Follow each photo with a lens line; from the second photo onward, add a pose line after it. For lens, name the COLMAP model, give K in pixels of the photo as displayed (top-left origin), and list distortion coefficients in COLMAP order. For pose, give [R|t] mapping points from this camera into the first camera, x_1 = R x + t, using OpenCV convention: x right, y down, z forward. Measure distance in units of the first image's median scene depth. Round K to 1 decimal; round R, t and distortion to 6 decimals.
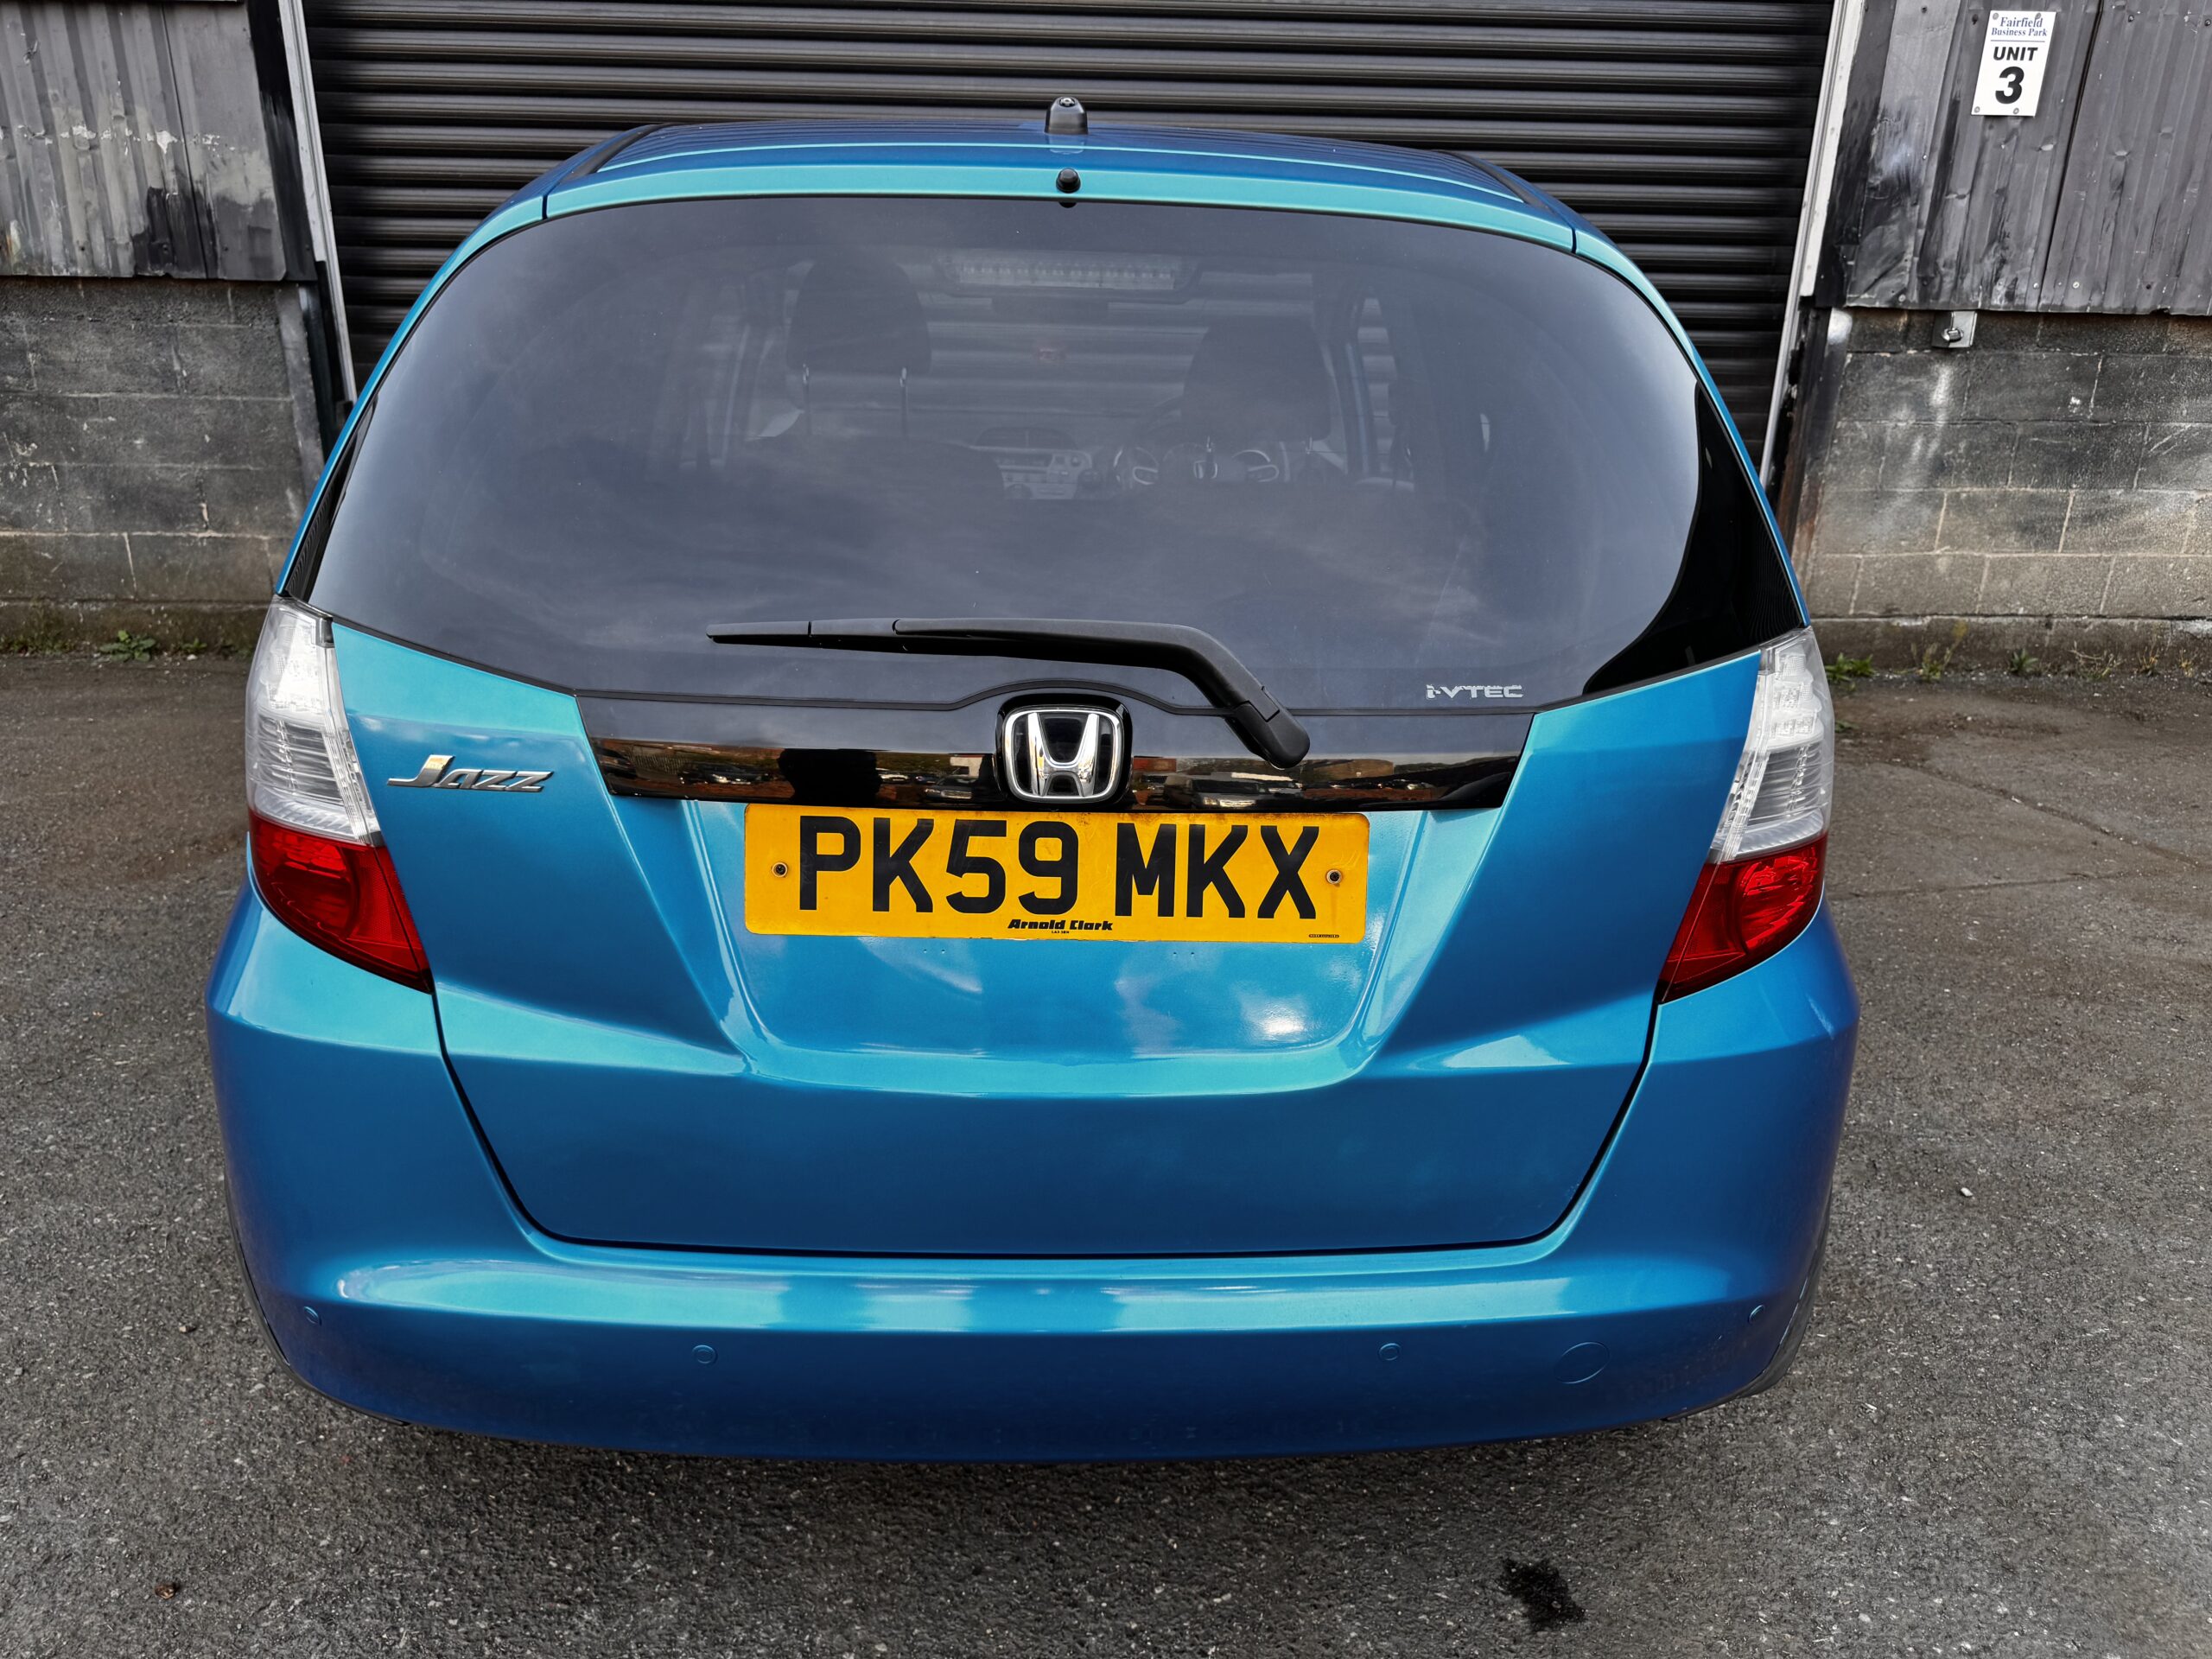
lens RADIAL K [[1572.7, 0, 1119.5], [0, 1572.7, 835.3], [0, 0, 1]] dist [0.009657, -0.013955]
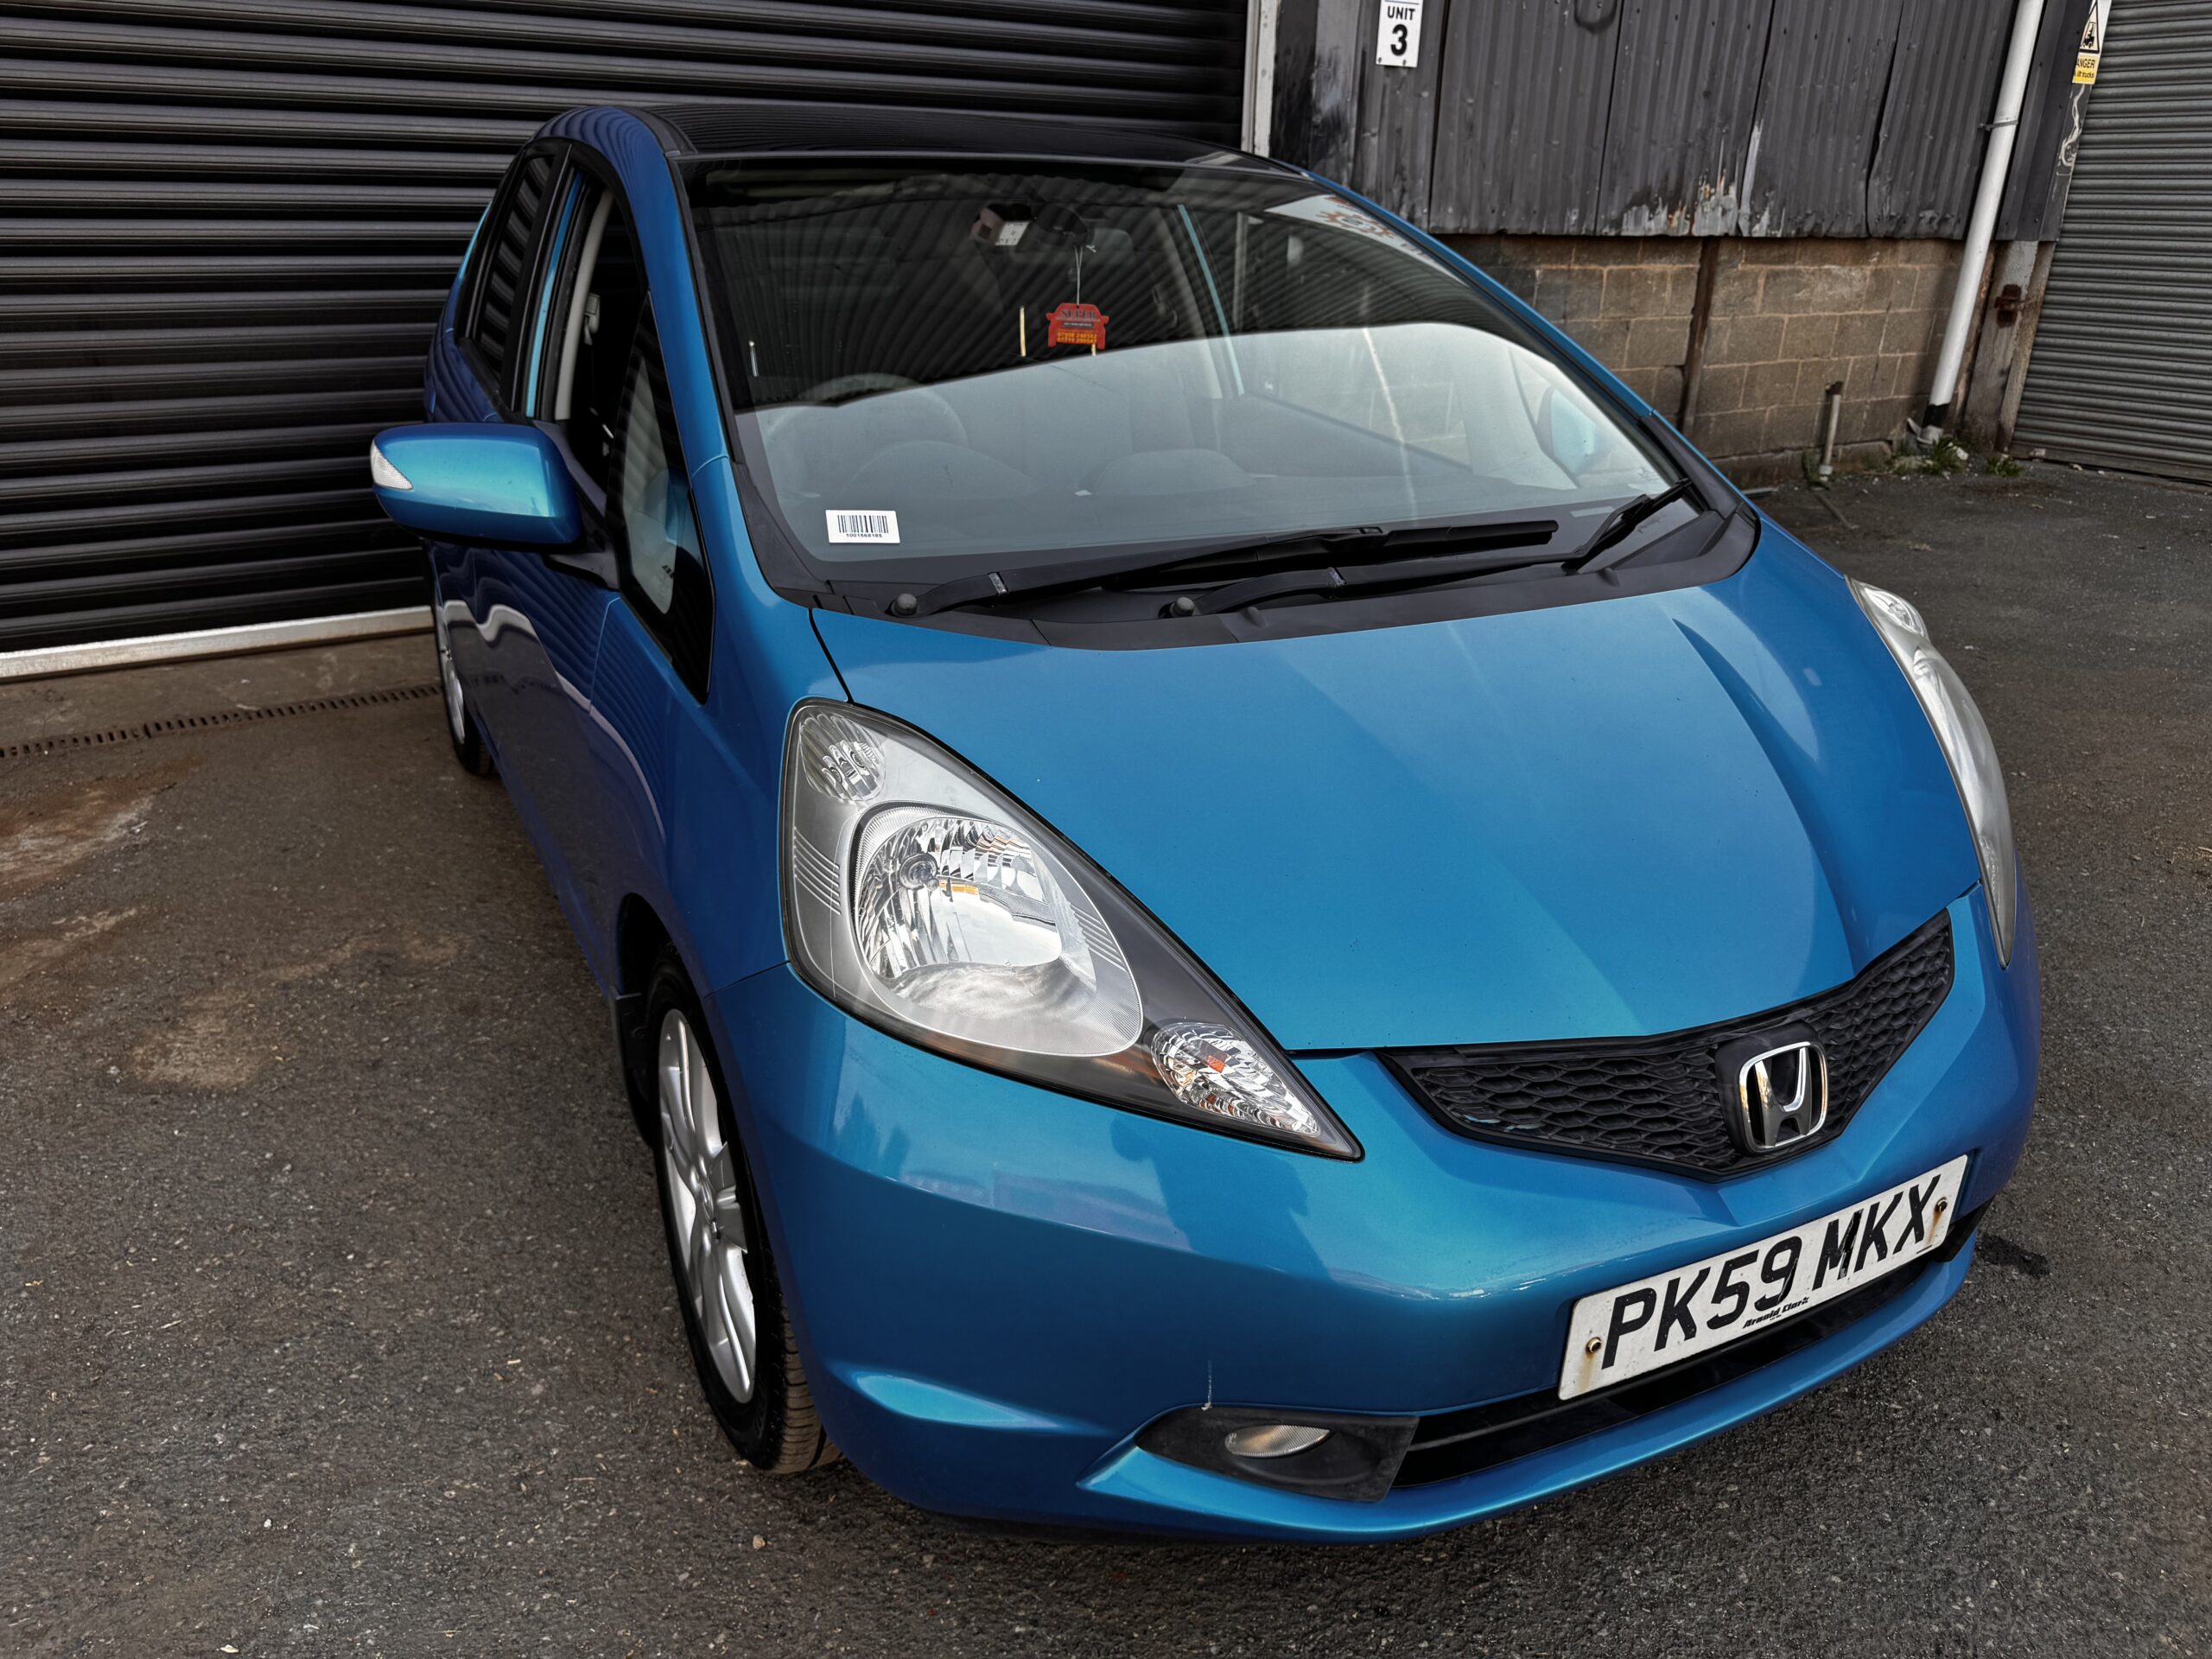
lens RADIAL K [[1572.7, 0, 1123.7], [0, 1572.7, 826.8], [0, 0, 1]] dist [0.009657, -0.013955]
pose [[0.849034, -0.198009, 0.489830, -0.318567], [0.177572, 0.980128, 0.088417, -0.037493], [-0.497604, 0.011911, 0.867323, 0.081941]]
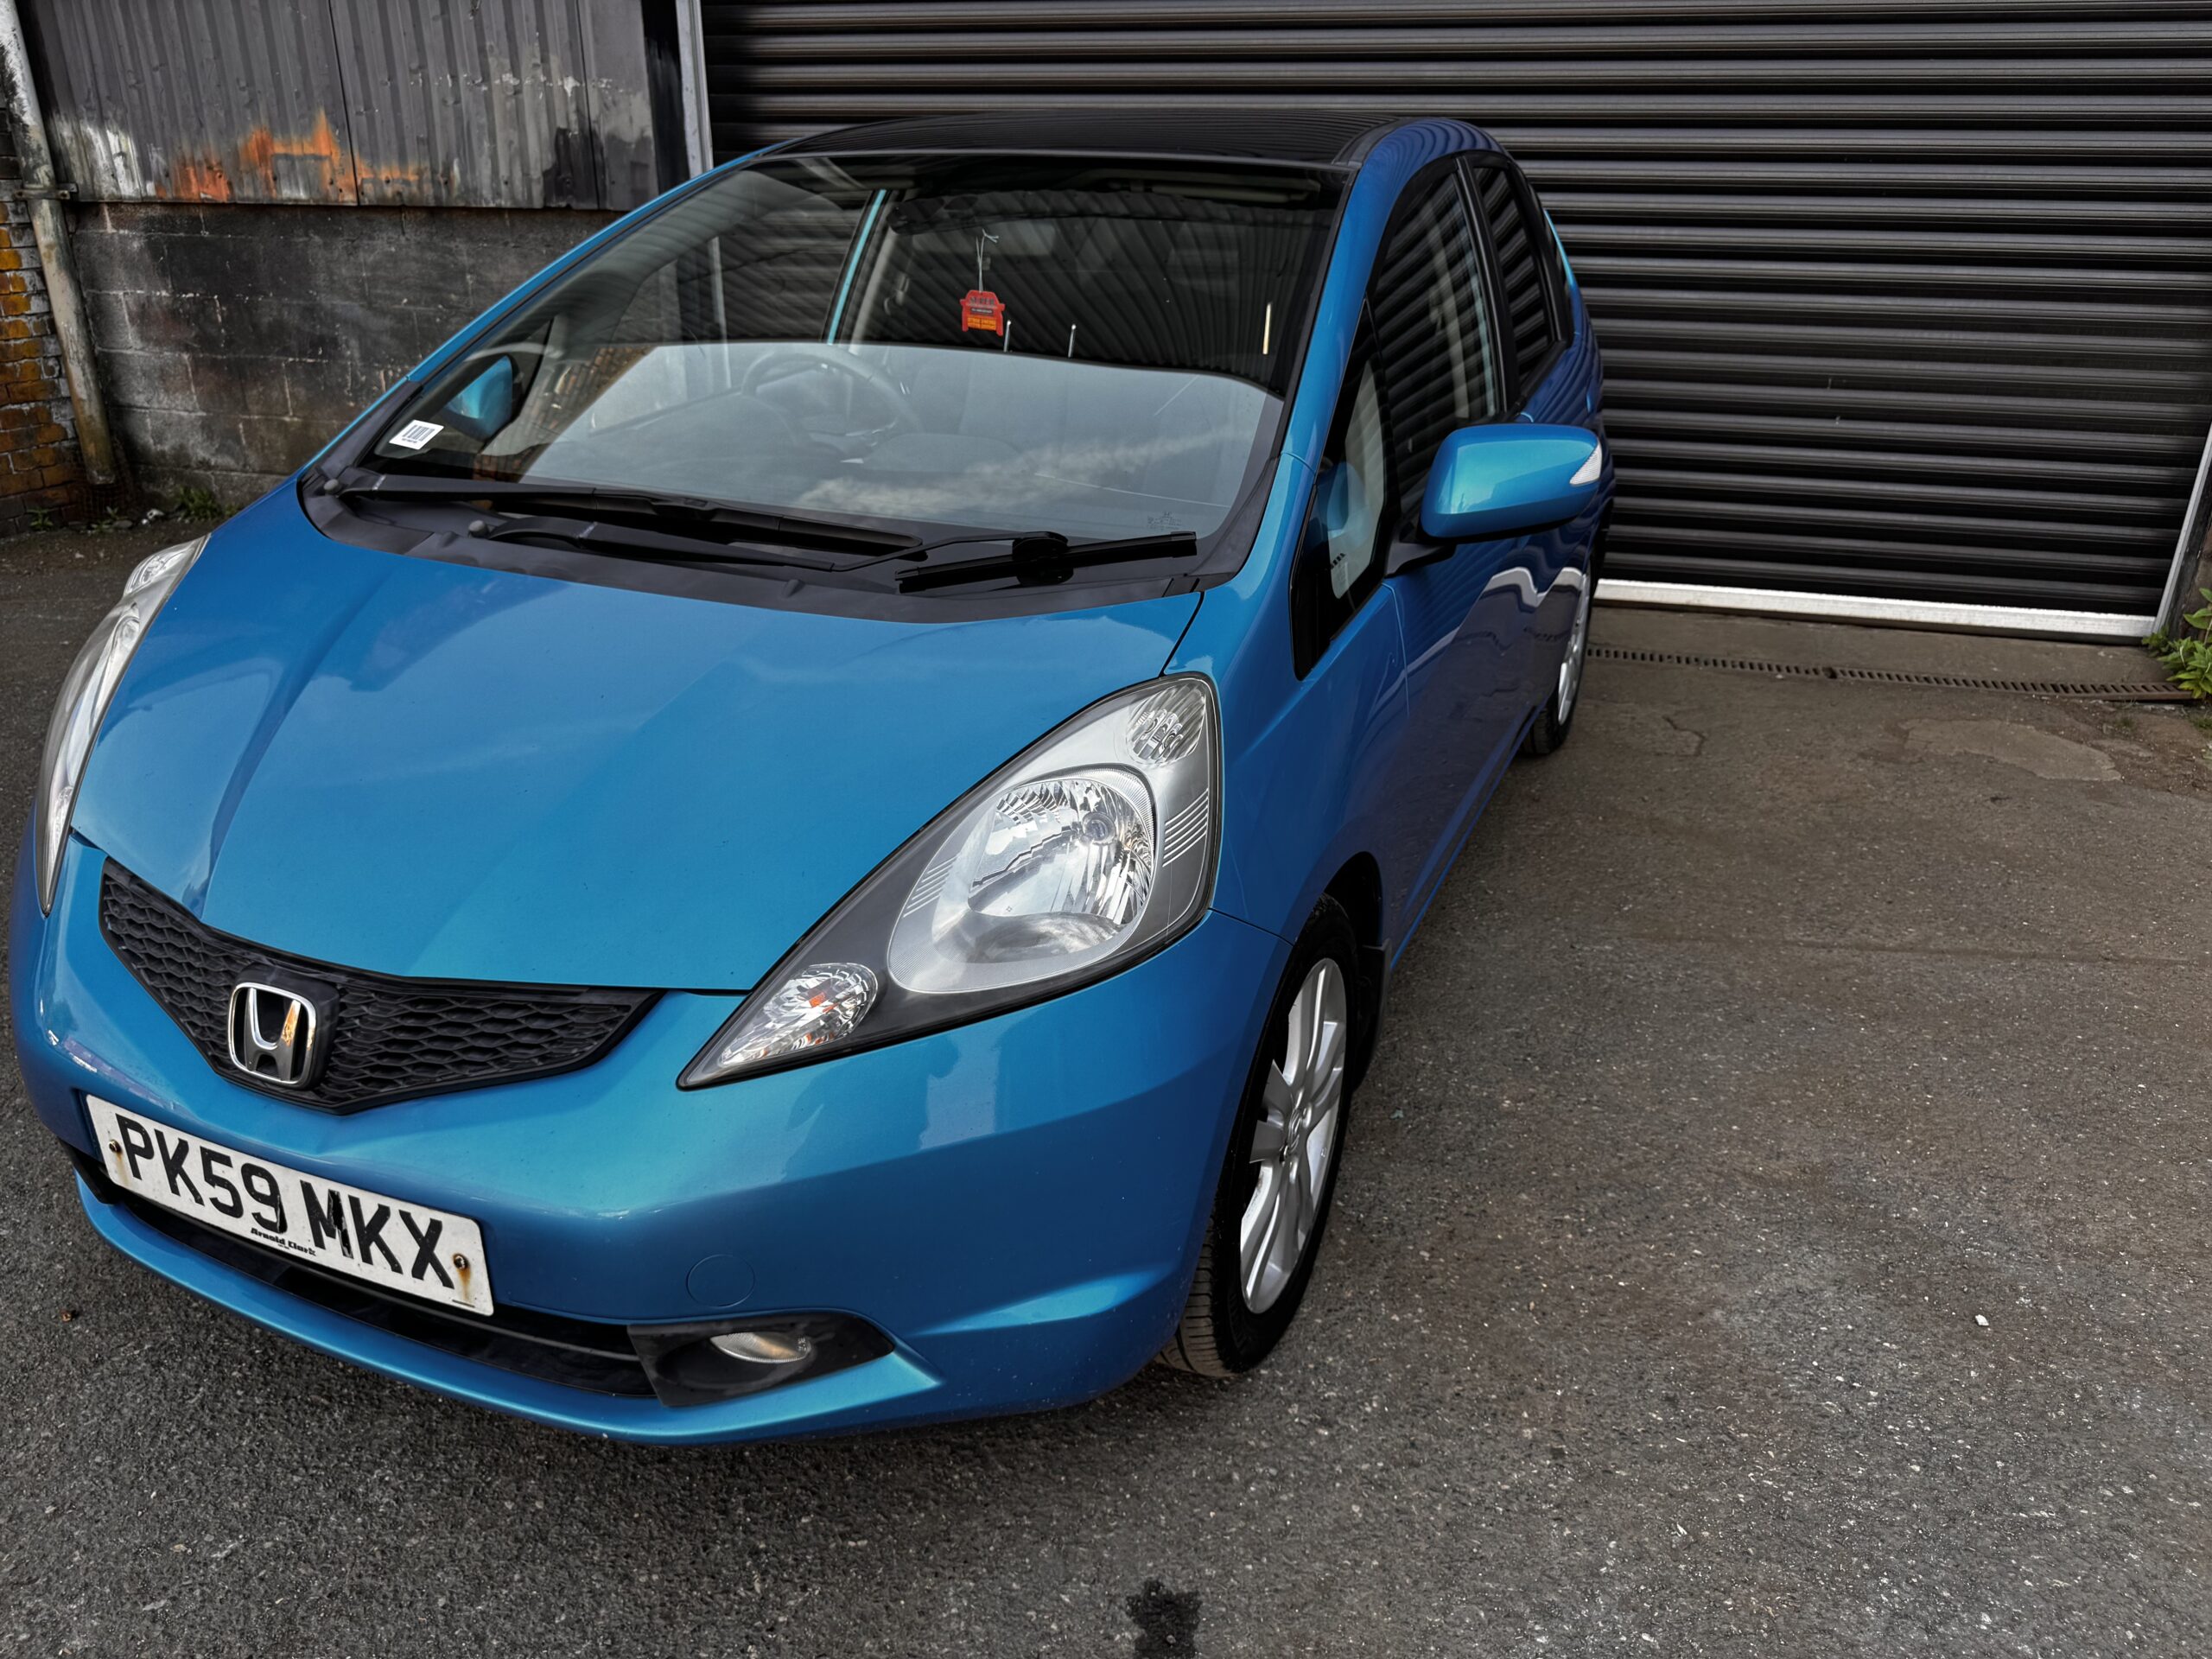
lens RADIAL K [[1572.7, 0, 1113.9], [0, 1572.7, 832.5], [0, 0, 1]] dist [0.009657, -0.013955]
pose [[0.945975, 0.118430, -0.301837, 0.162769], [-0.106316, 0.992737, 0.056312, -0.014640], [0.306313, -0.021180, 0.951695, 0.034000]]
